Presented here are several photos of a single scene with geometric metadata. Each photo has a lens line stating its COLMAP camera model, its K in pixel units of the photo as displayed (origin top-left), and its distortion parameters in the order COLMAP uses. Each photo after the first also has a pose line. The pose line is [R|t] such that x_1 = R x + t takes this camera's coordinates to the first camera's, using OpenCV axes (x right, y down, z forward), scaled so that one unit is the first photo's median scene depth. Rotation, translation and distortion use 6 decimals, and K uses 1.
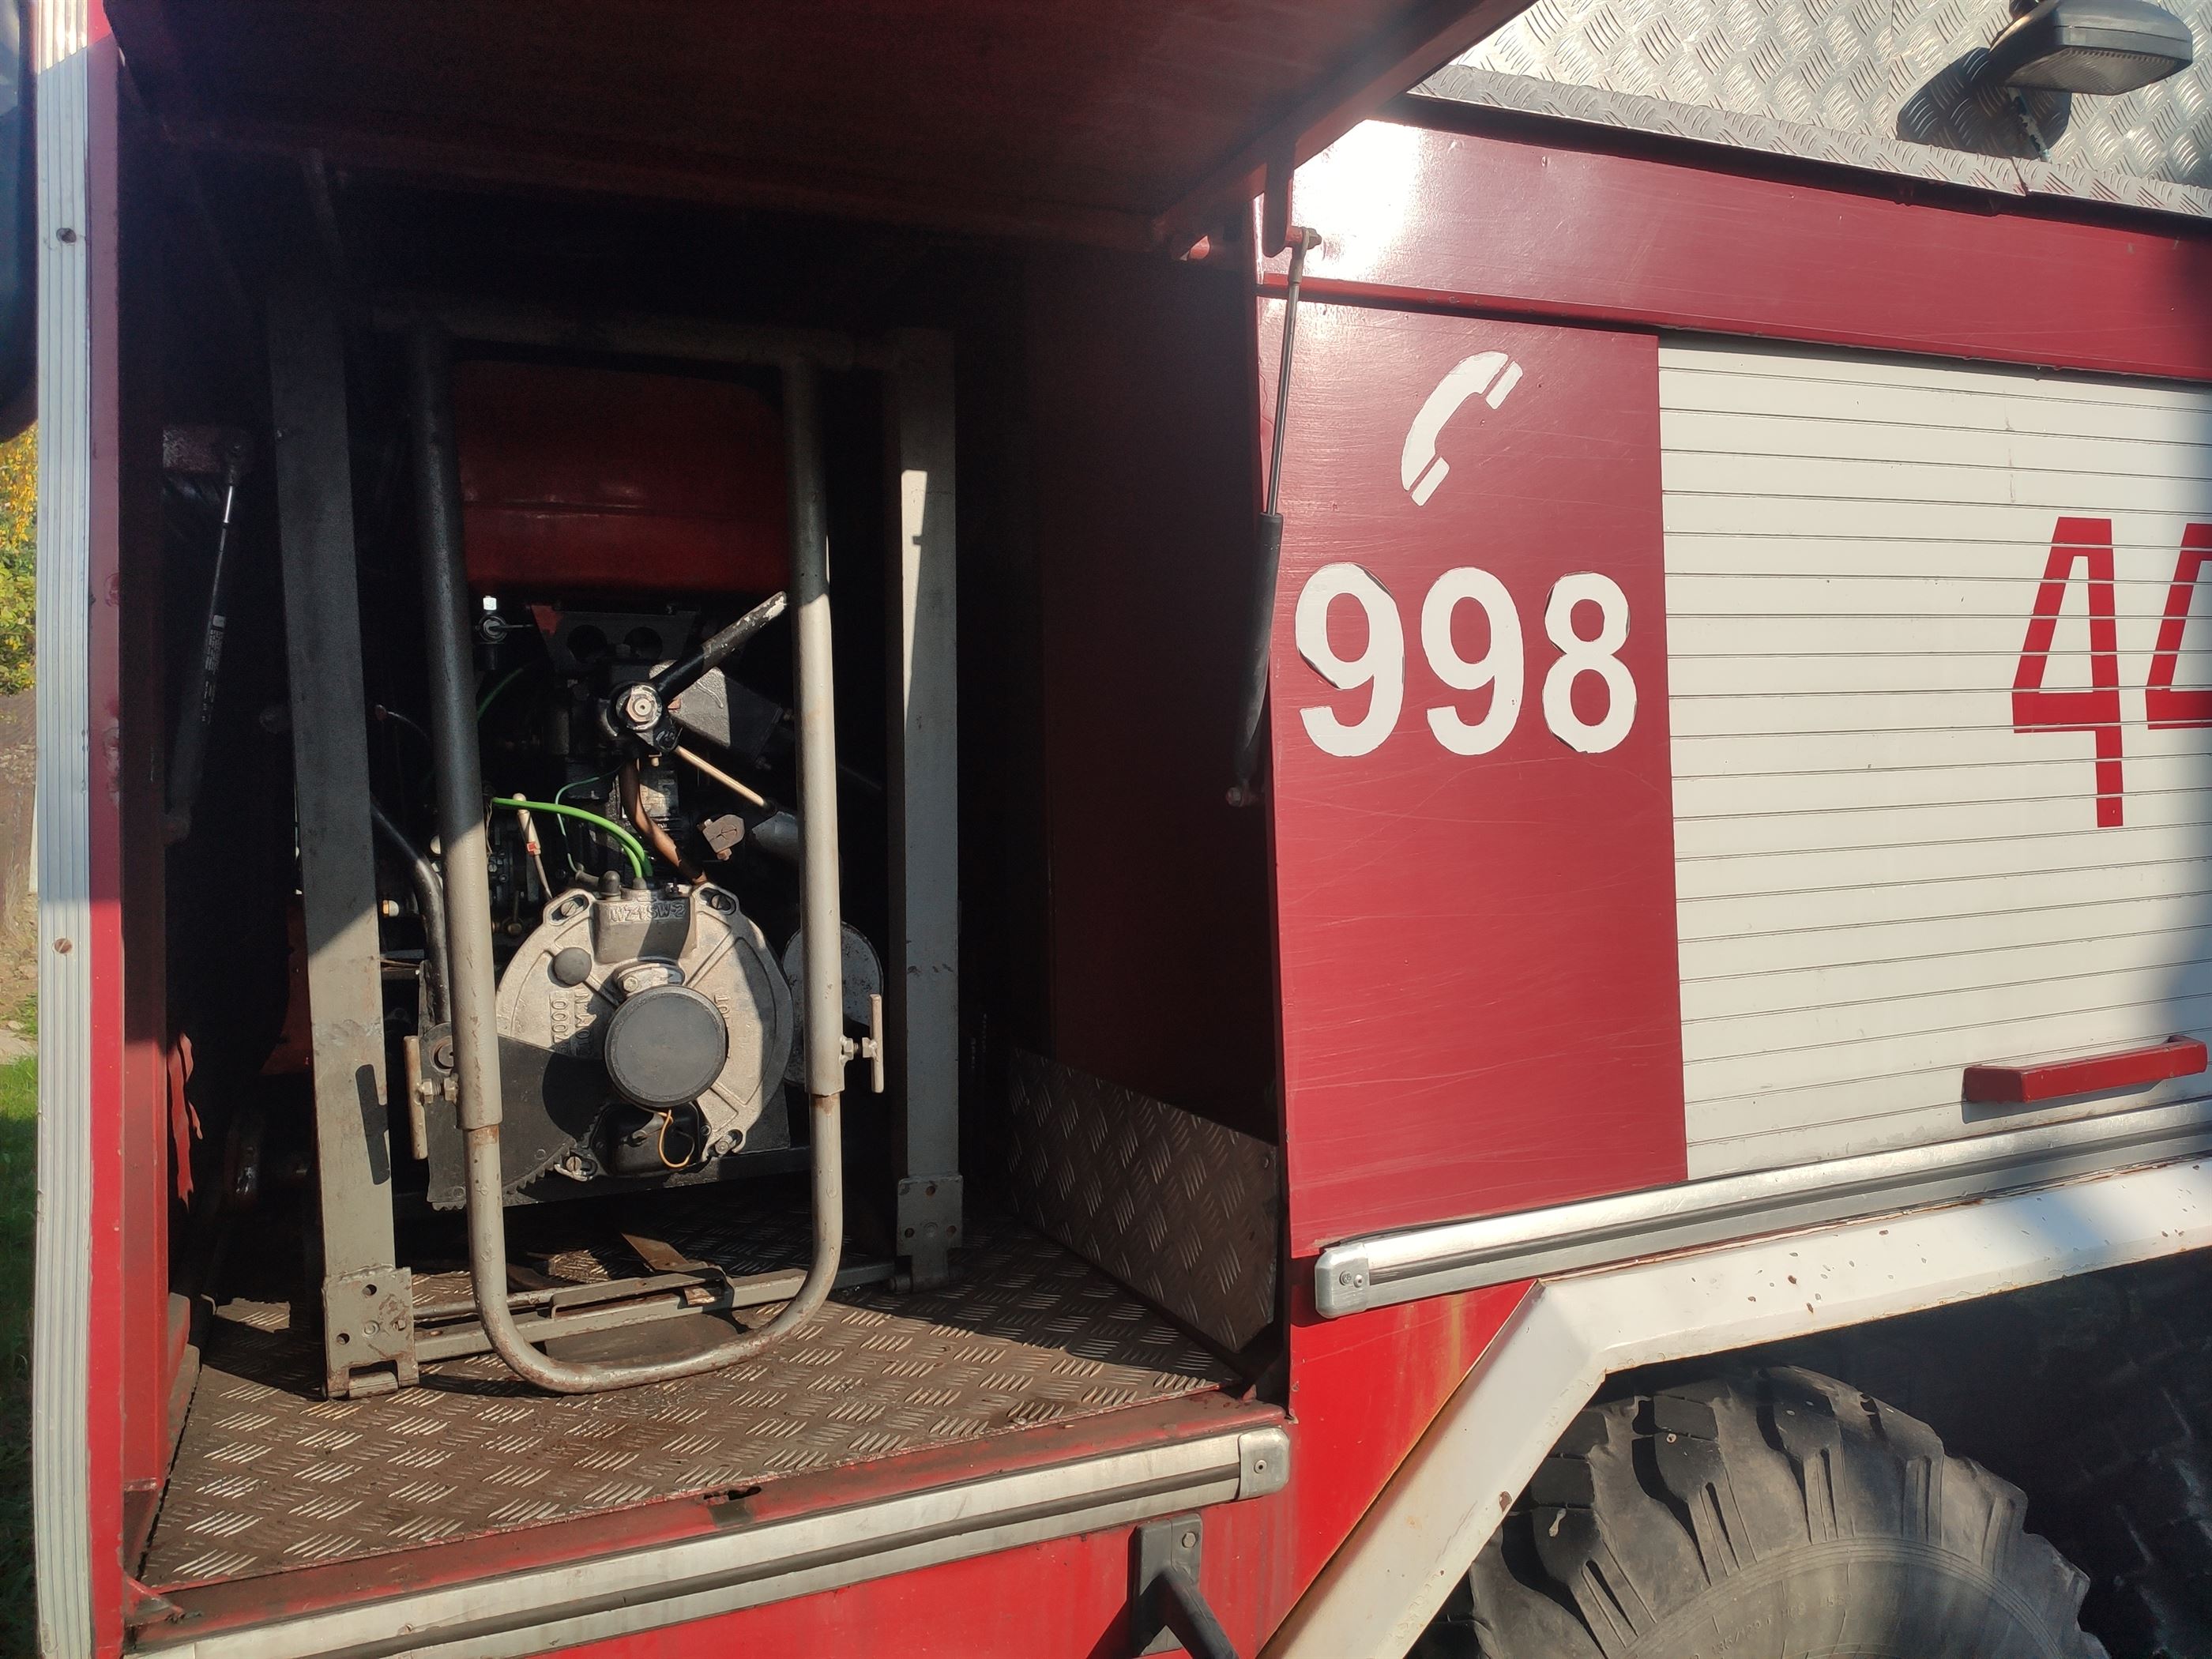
lens RADIAL K [[1672.9, 0, 1087.9], [0, 1672.9, 849.8], [0, 0, 1]] dist [0.055323, -0.021805]
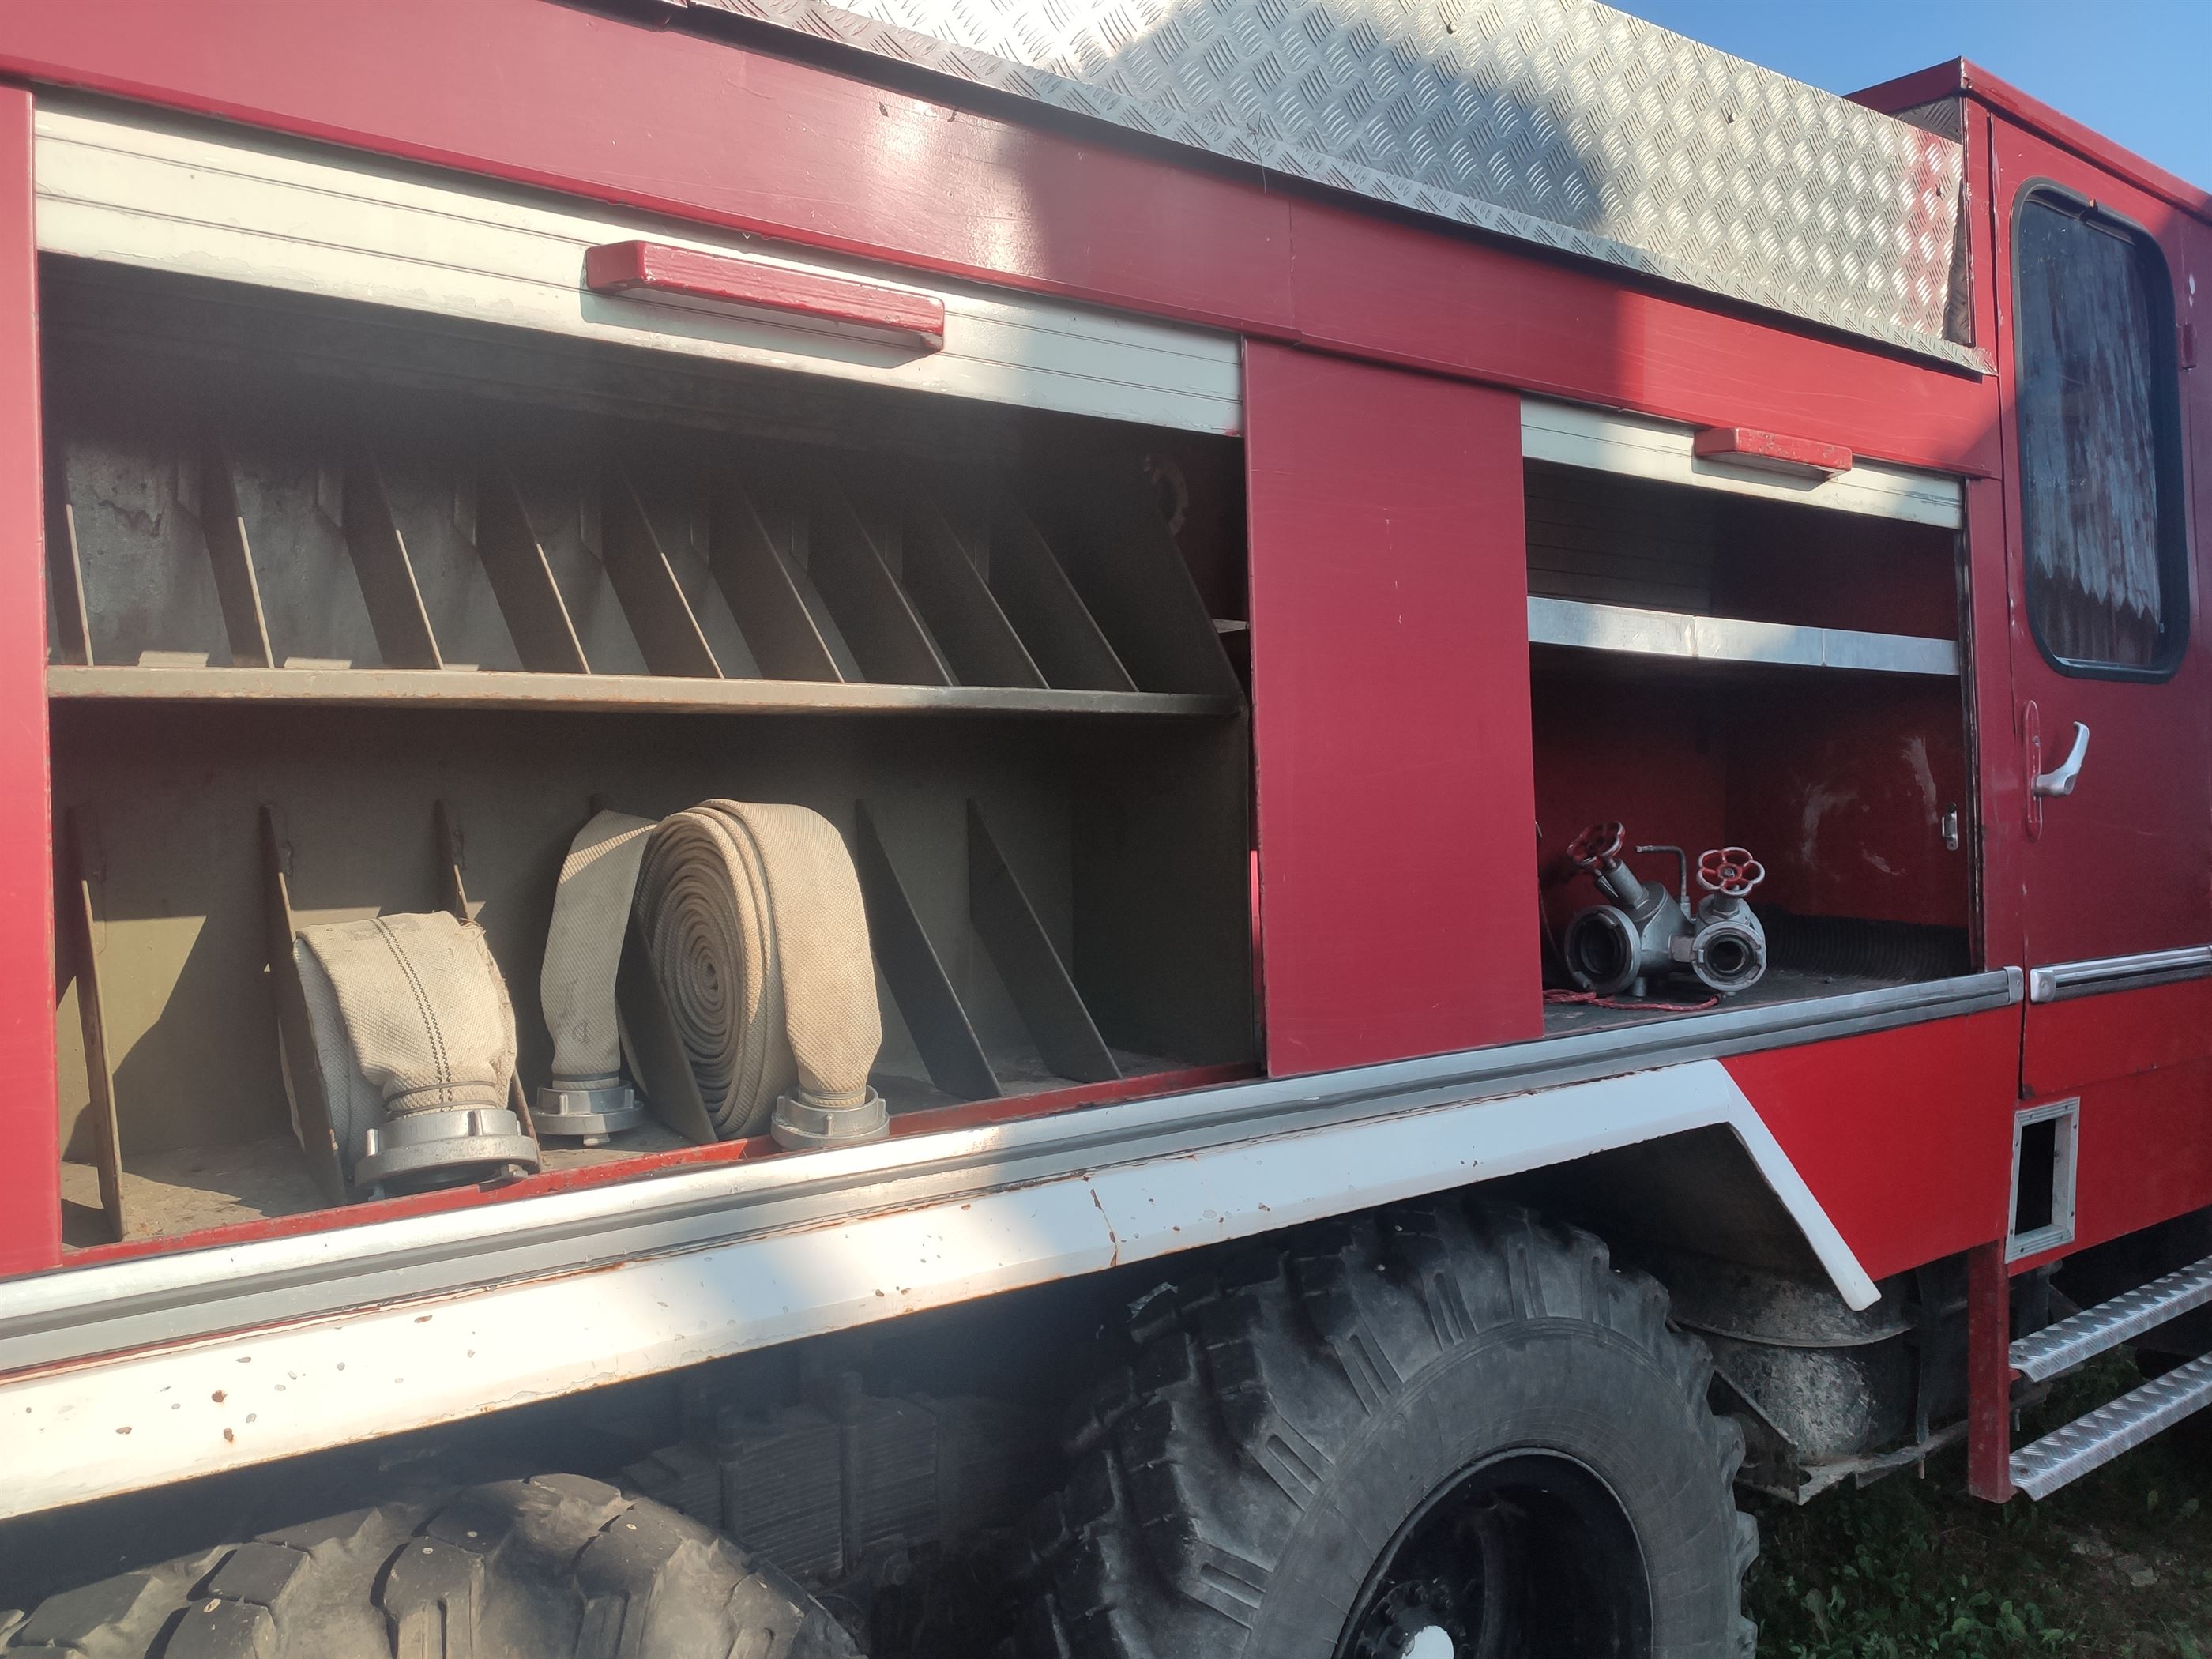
lens RADIAL K [[1672.9, 0, 1113.7], [0, 1672.9, 824.3], [0, 0, 1]] dist [0.055323, -0.021805]
pose [[0.982640, 0.018428, 0.184605, 0.605108], [-0.014360, 0.999624, -0.023348, 0.017092], [-0.184966, 0.020292, 0.982535, 0.185732]]
